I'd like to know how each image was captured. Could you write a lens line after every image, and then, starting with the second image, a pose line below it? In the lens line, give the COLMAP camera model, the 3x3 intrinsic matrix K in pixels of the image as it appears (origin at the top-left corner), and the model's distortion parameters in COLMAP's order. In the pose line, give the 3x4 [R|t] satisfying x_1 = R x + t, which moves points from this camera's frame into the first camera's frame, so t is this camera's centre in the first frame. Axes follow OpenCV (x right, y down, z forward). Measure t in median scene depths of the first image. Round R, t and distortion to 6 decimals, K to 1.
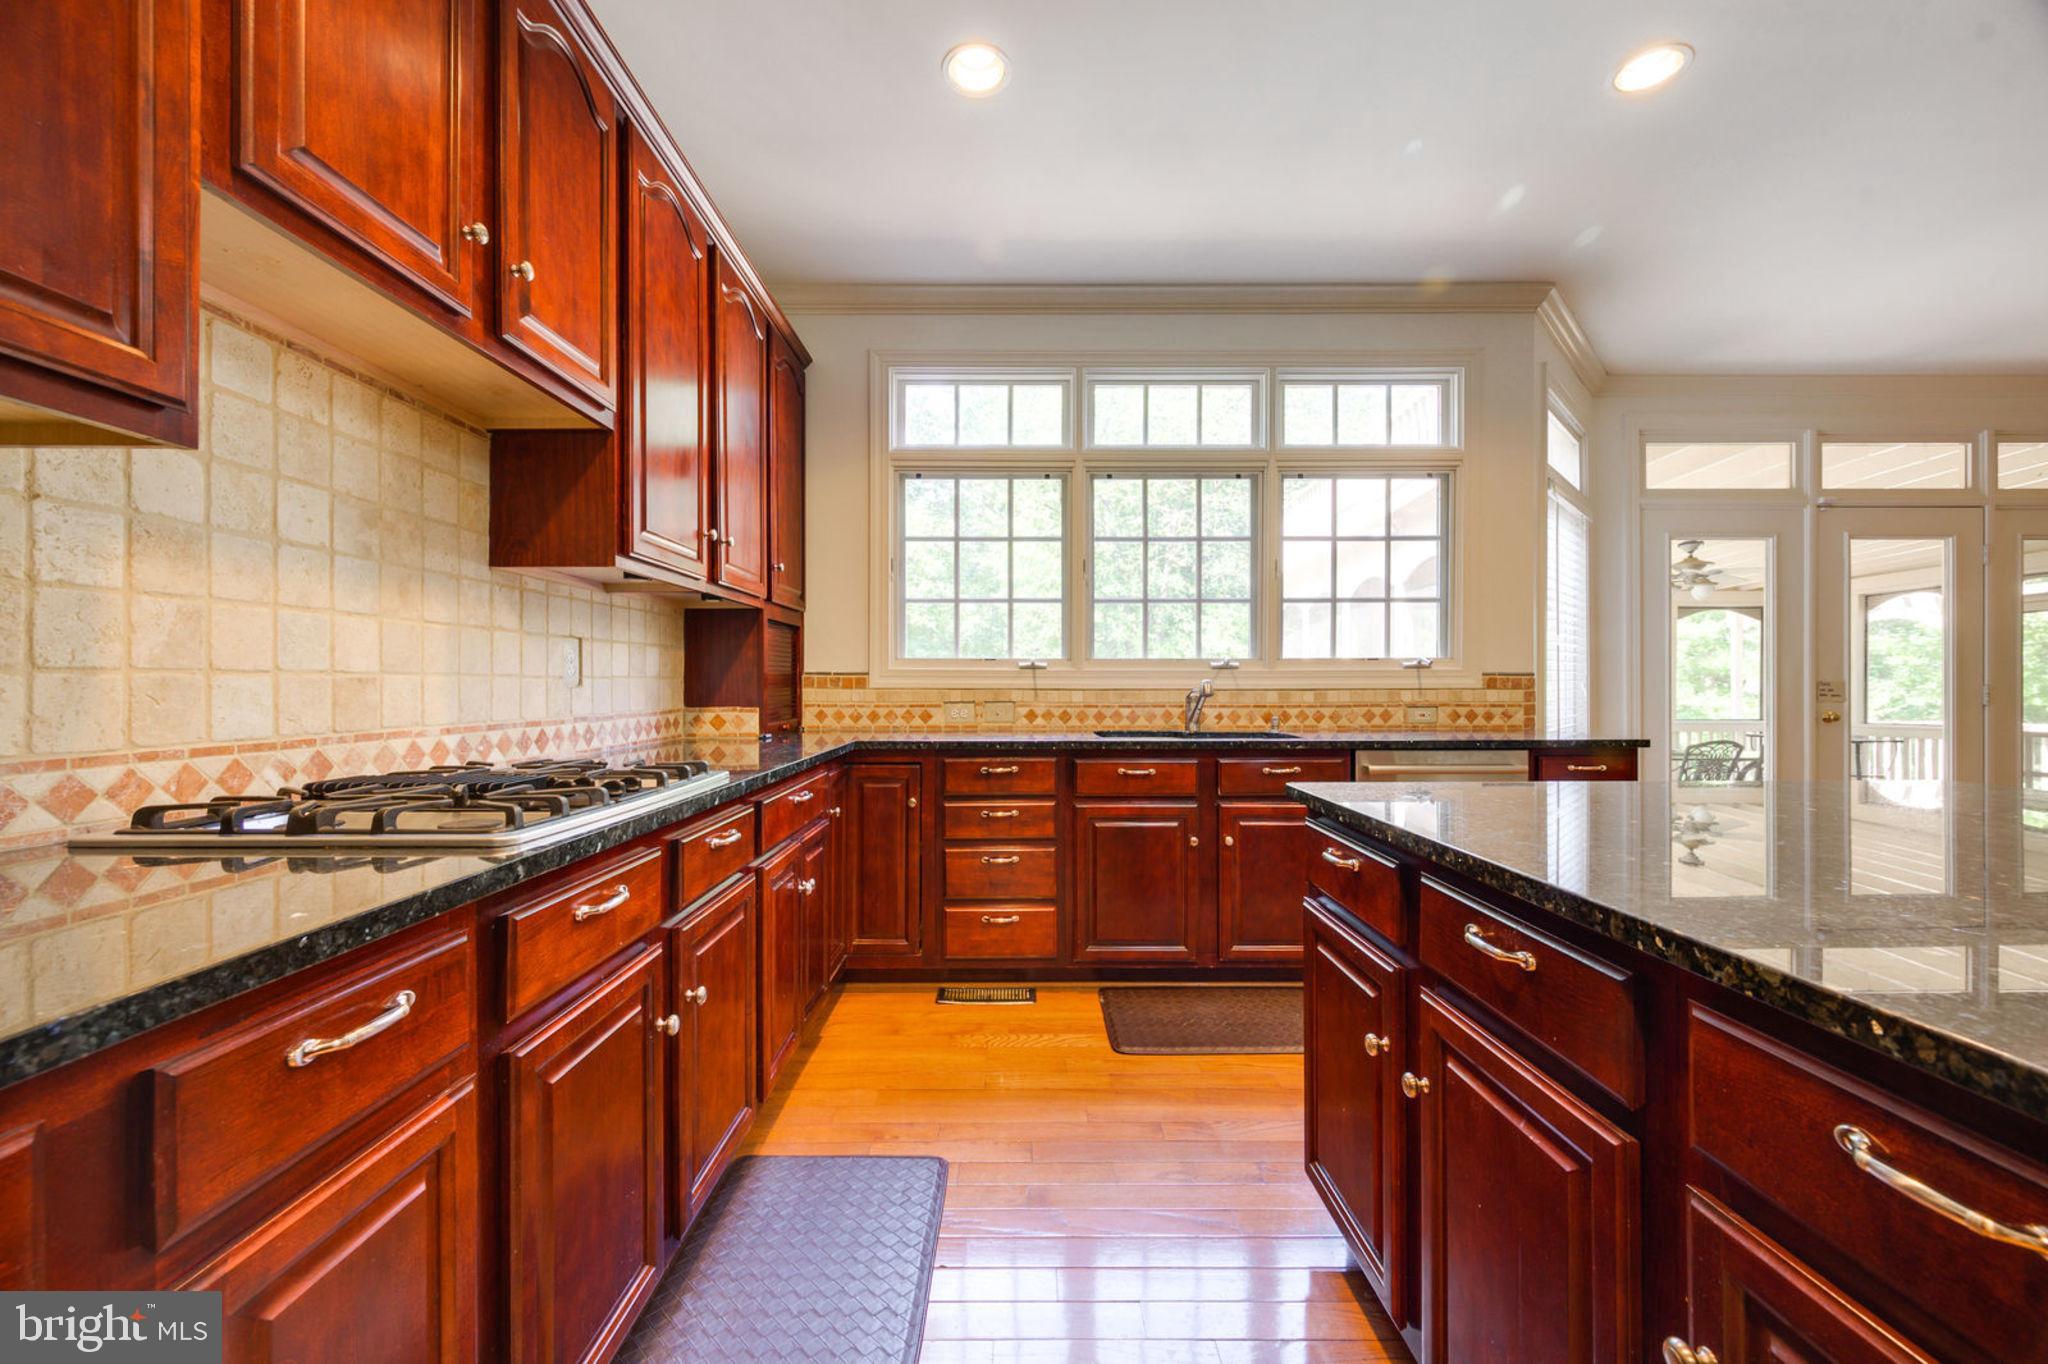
lens RADIAL K [[840.0, 0, 999.4], [0, 840.0, 684.1], [0, 0, 1]] dist [-0.000154, 0.000059]
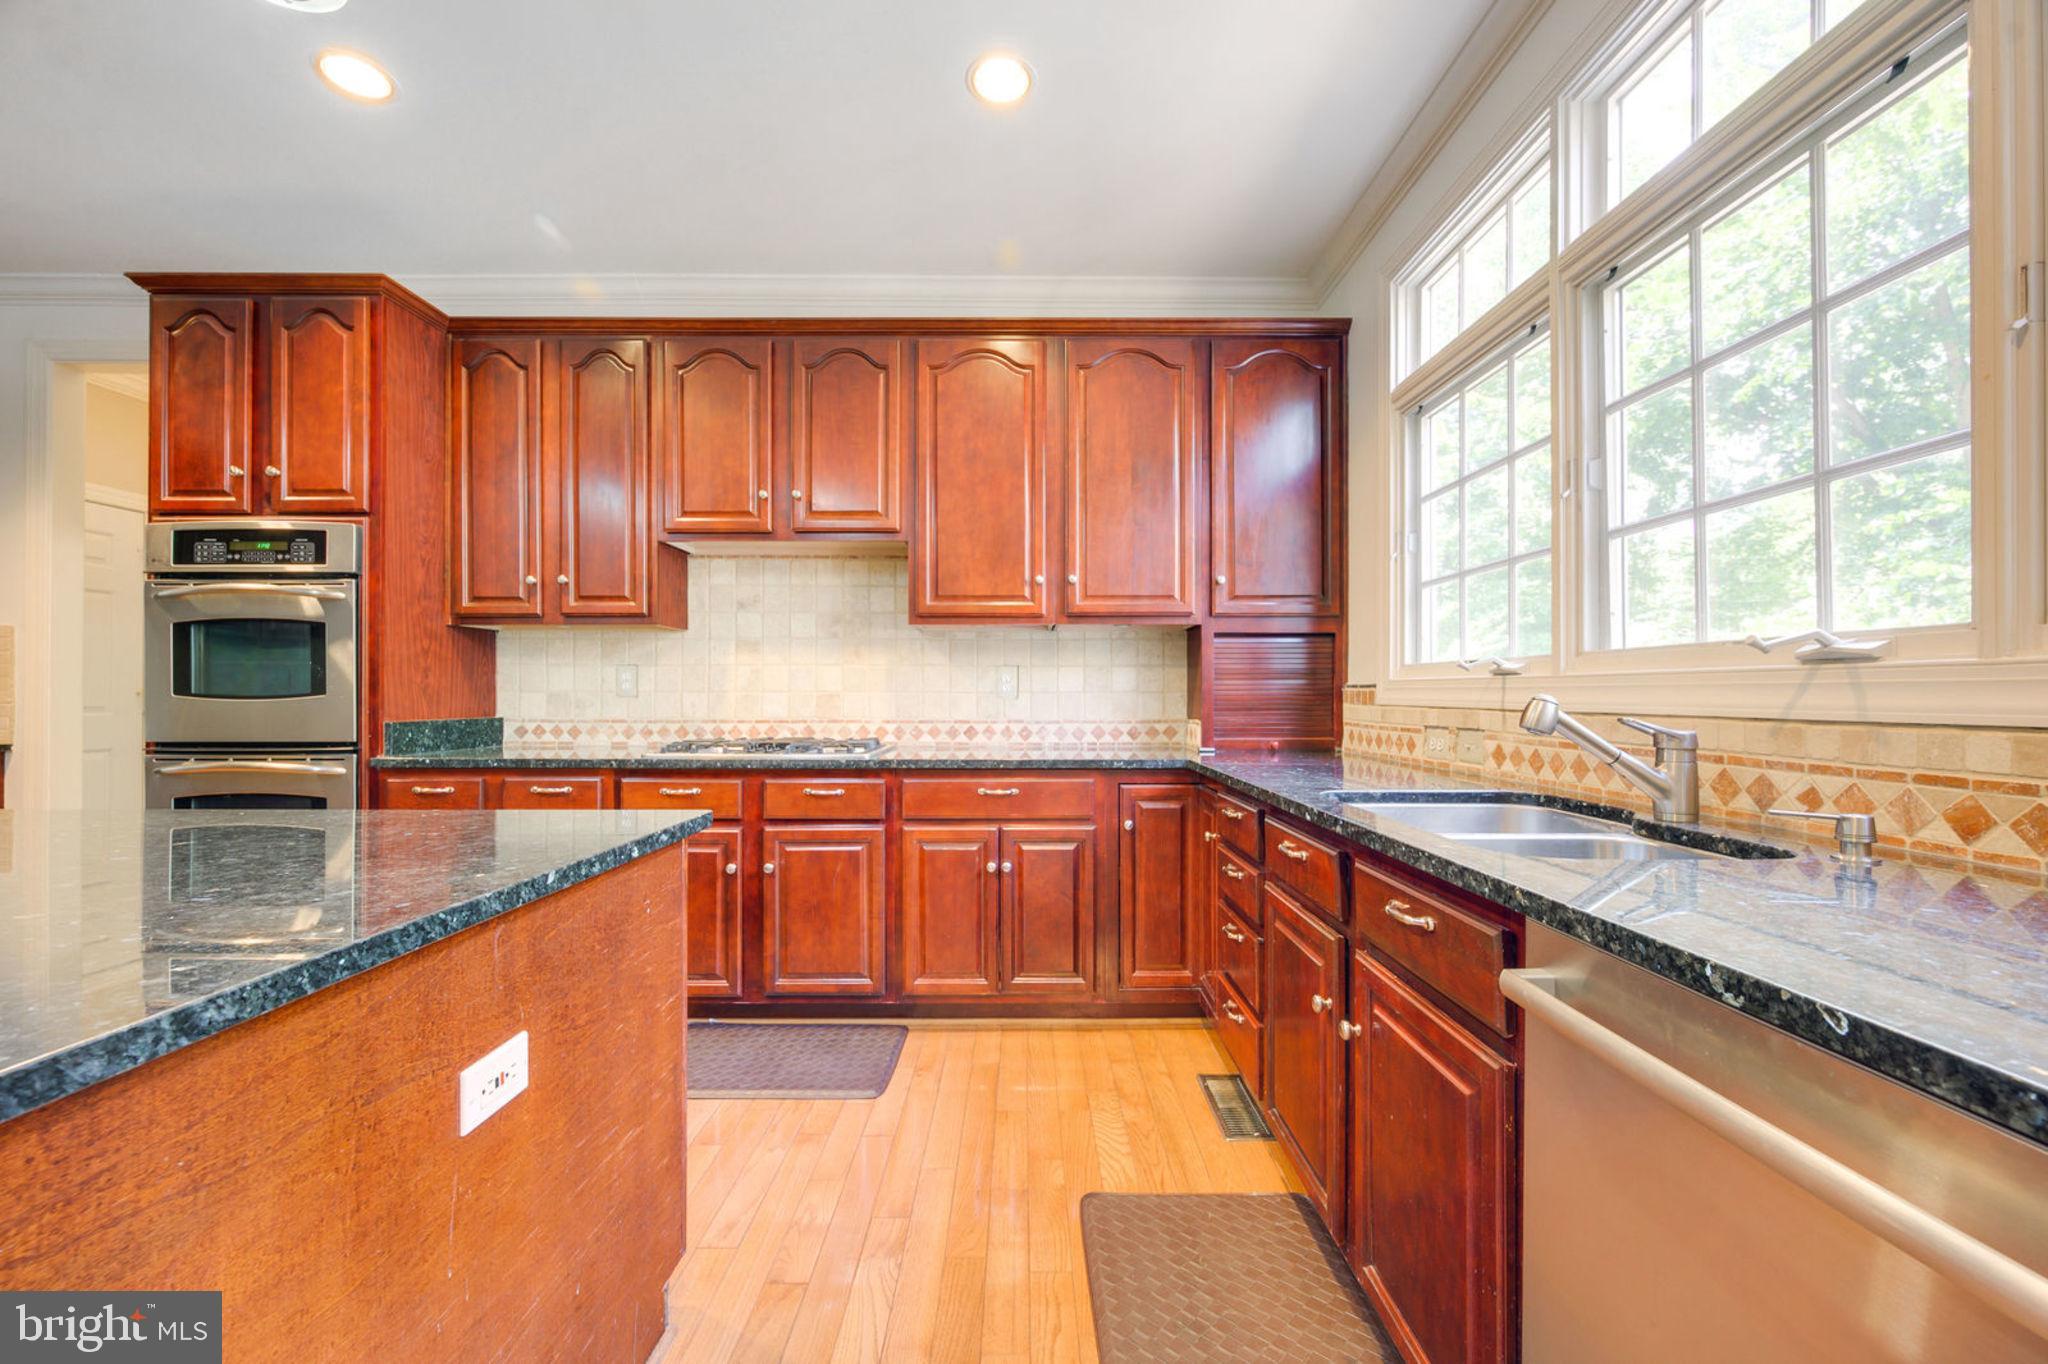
lens RADIAL K [[814.6, 0, 1018.7], [0, 814.6, 687.4], [0, 0, 1]] dist [-0.000338, 0.000050]
pose [[-0.005294, -0.008099, -0.999953, 0.908572], [-0.003044, 0.999963, -0.008083, -0.005748], [0.999981, 0.003001, -0.005319, 1.002007]]
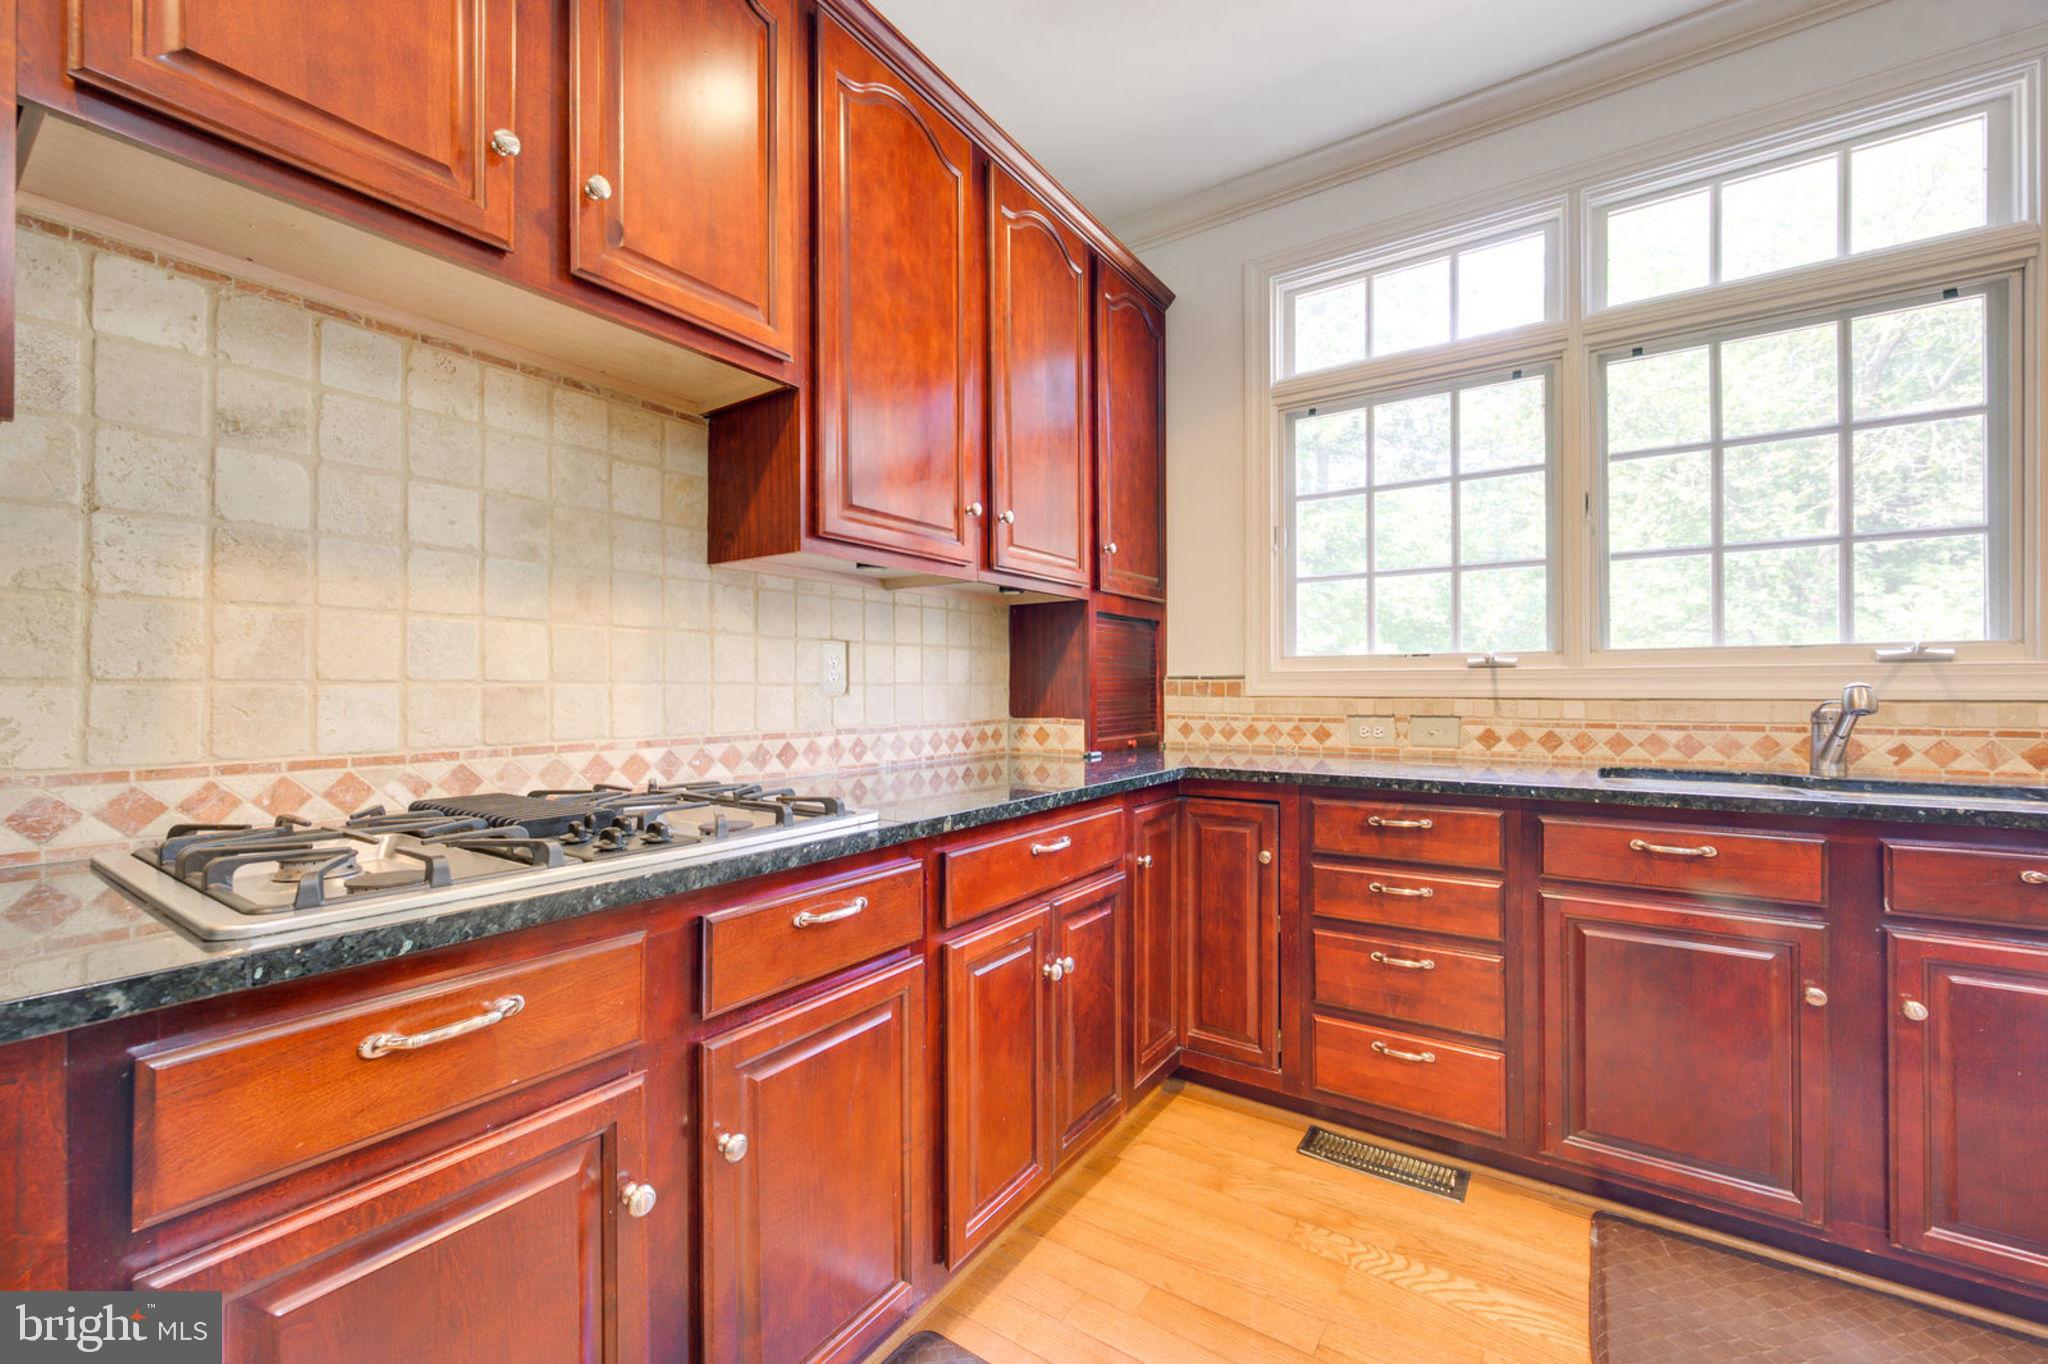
lens RADIAL K [[814.9, 0, 993.6], [0, 814.9, 684.9], [0, 0, 1]] dist [-0.001004, -0.000207]
pose [[0.819264, -0.004670, -0.573398, 0.129948], [0.002037, 0.999984, -0.005234, -0.002746], [0.573413, 0.003120, 0.819260, 0.371248]]
